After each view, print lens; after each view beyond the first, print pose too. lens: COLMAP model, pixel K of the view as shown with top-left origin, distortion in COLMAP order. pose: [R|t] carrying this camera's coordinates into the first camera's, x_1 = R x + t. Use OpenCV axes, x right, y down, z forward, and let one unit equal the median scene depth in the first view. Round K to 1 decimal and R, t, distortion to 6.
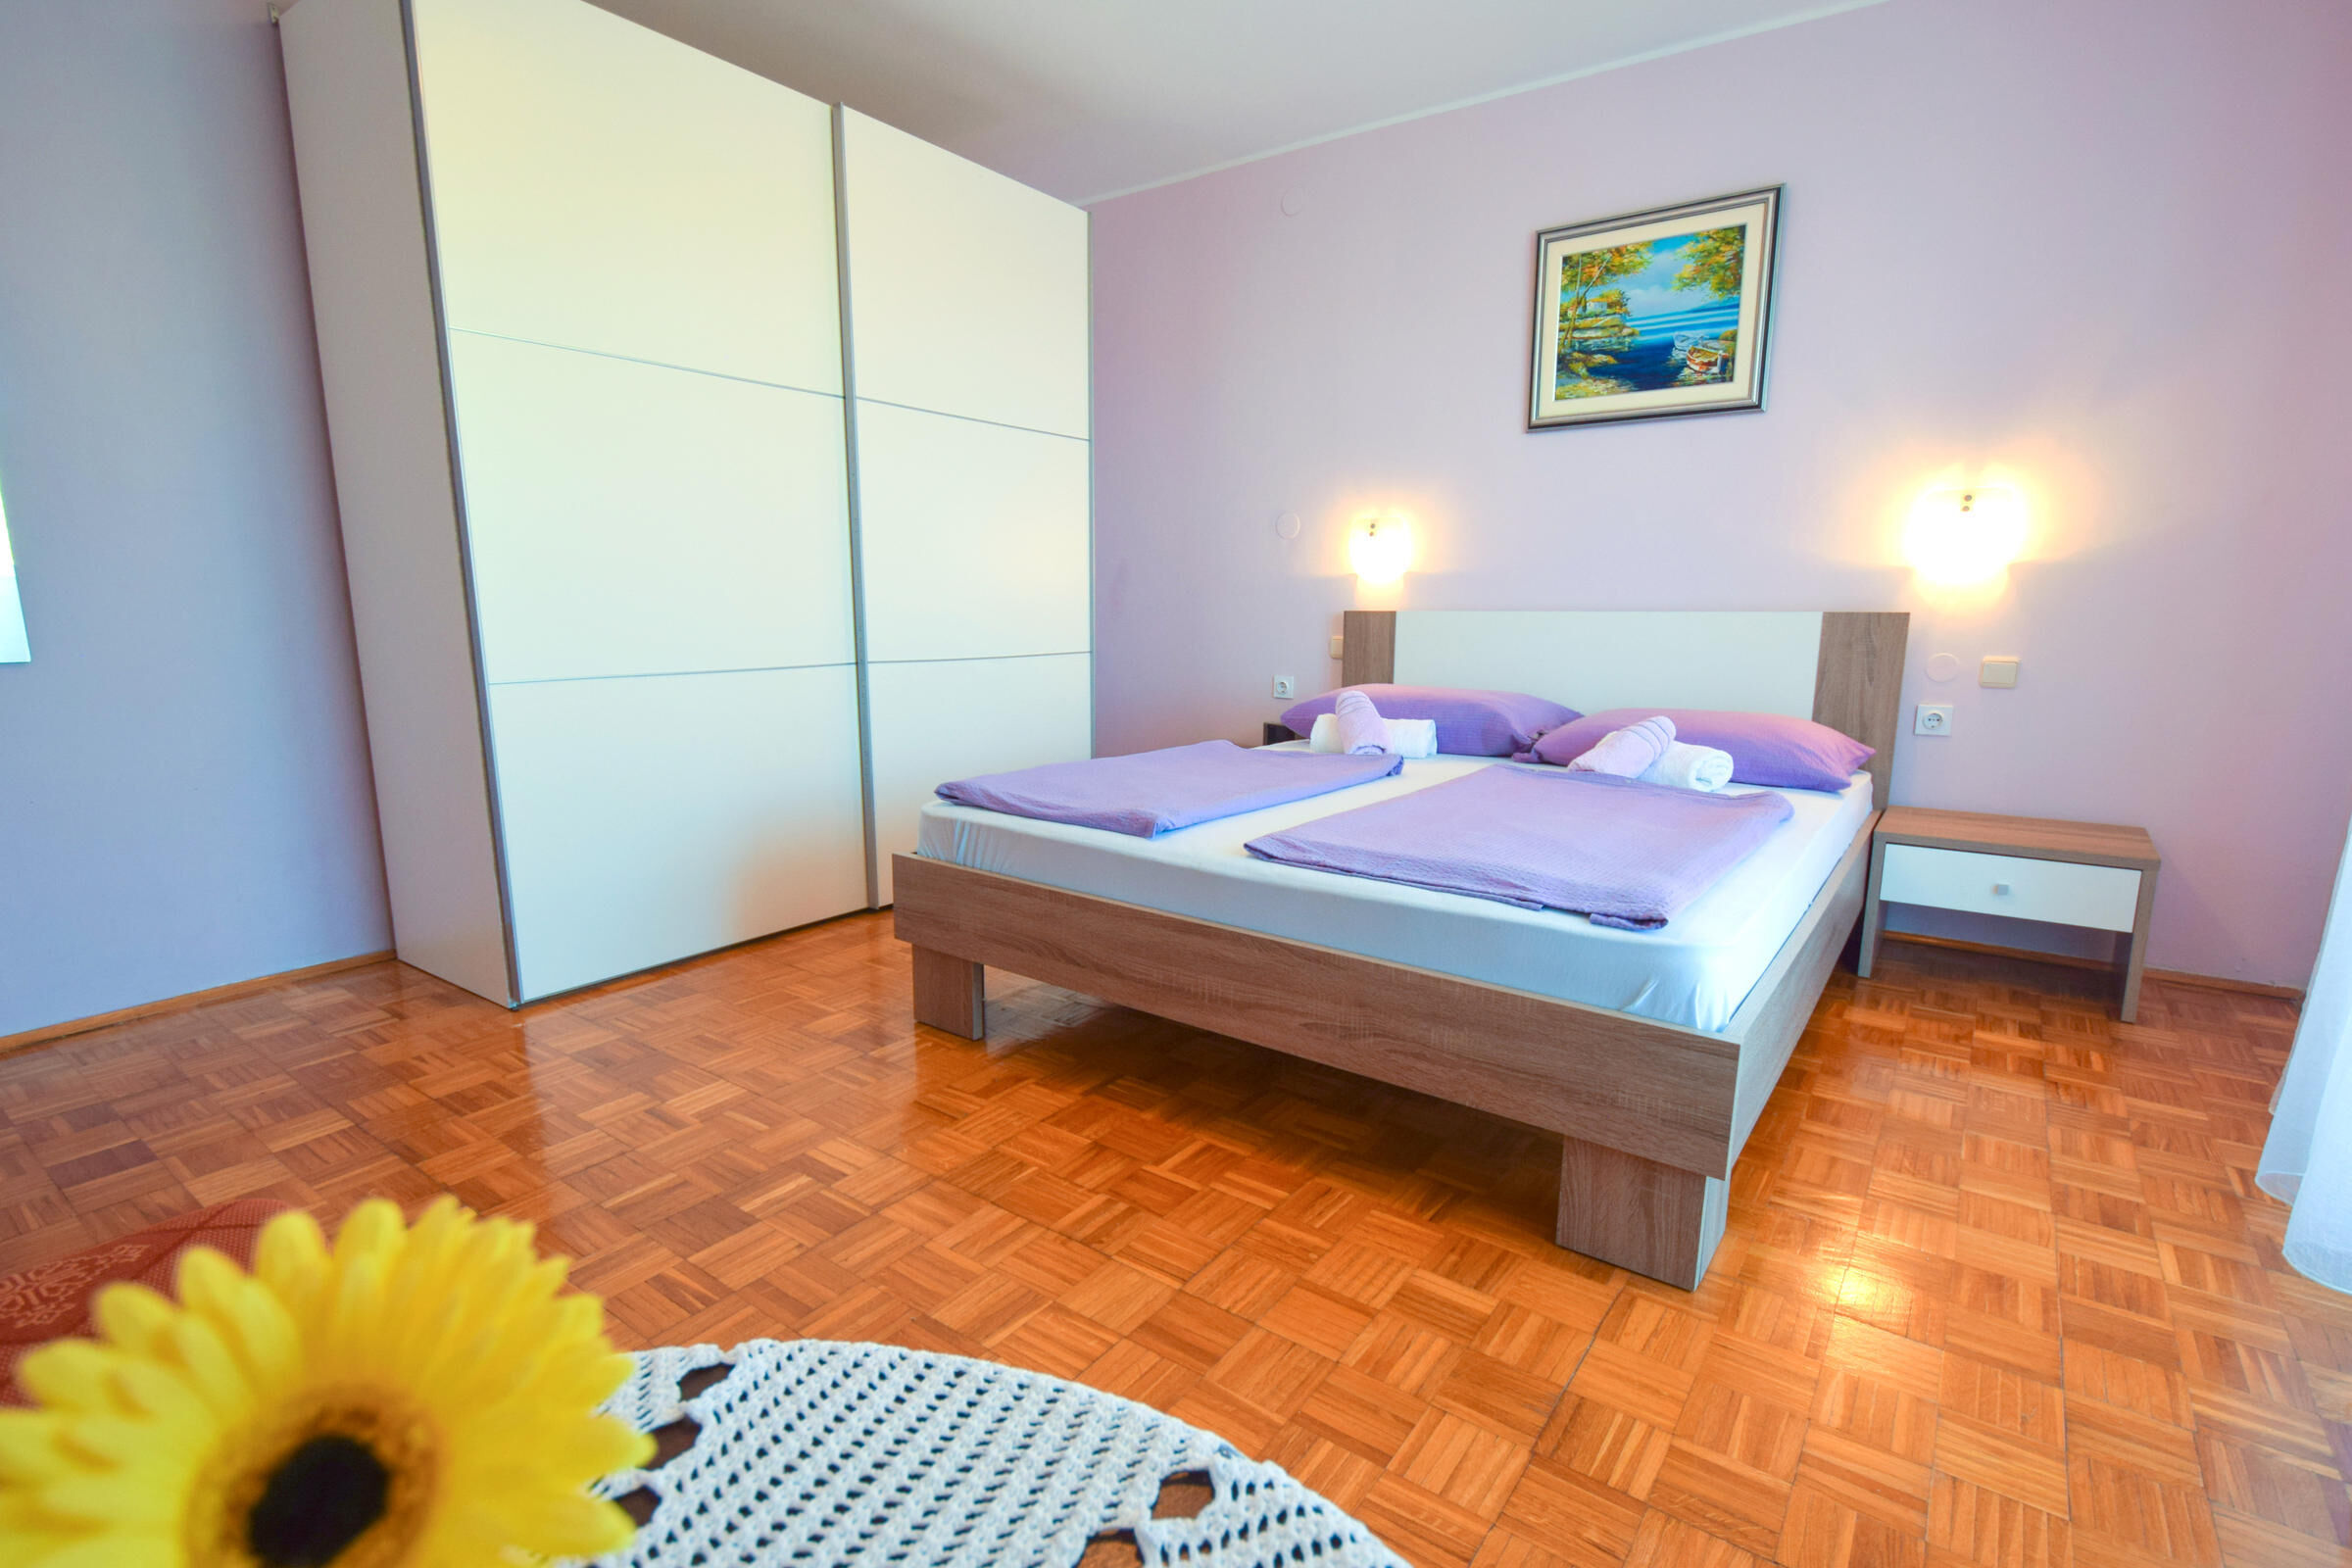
lens RADIAL K [[1082.3, 0, 1180.2], [0, 1082.3, 816.9], [0, 0, 1]] dist [-0.012418, -0.000358]
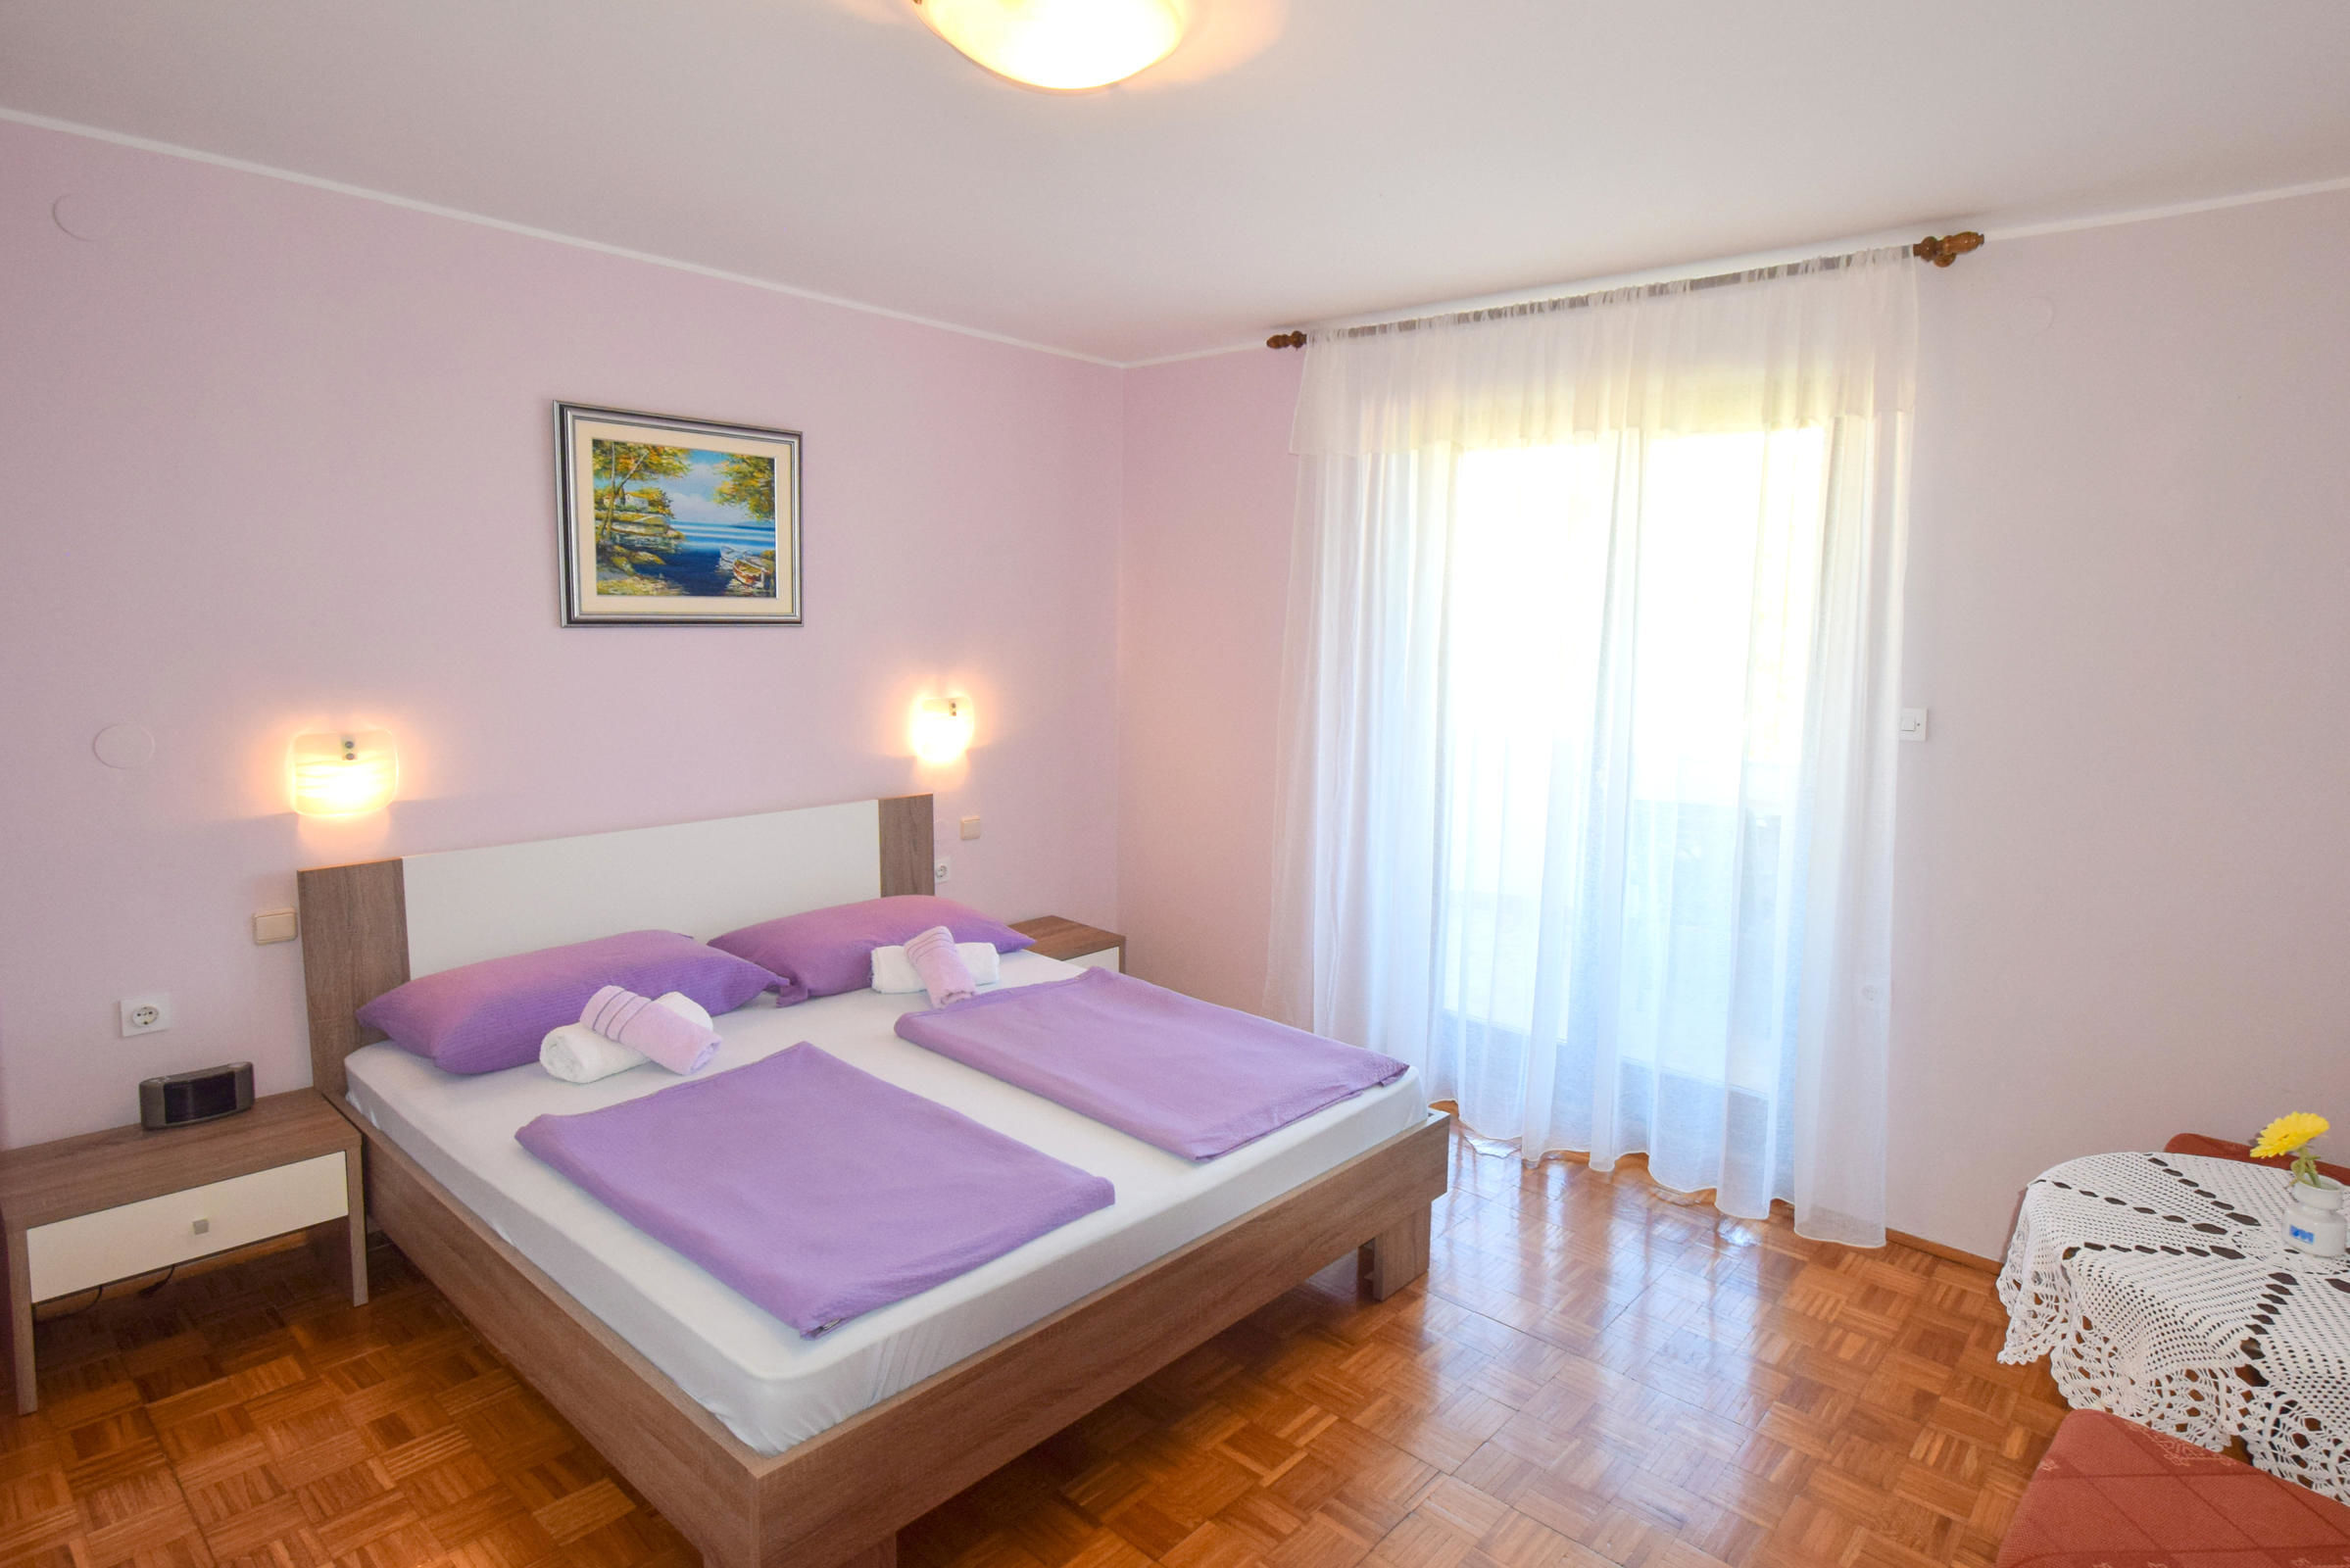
lens RADIAL K [[1302.4, 0, 1176.0], [0, 1302.4, 746.0], [0, 0, 1]] dist [0.001622, -0.000020]
pose [[0.093203, -0.121116, 0.988253, -0.707731], [0.185281, 0.977346, 0.102305, -0.308255], [-0.978256, 0.173569, 0.113532, 0.477186]]
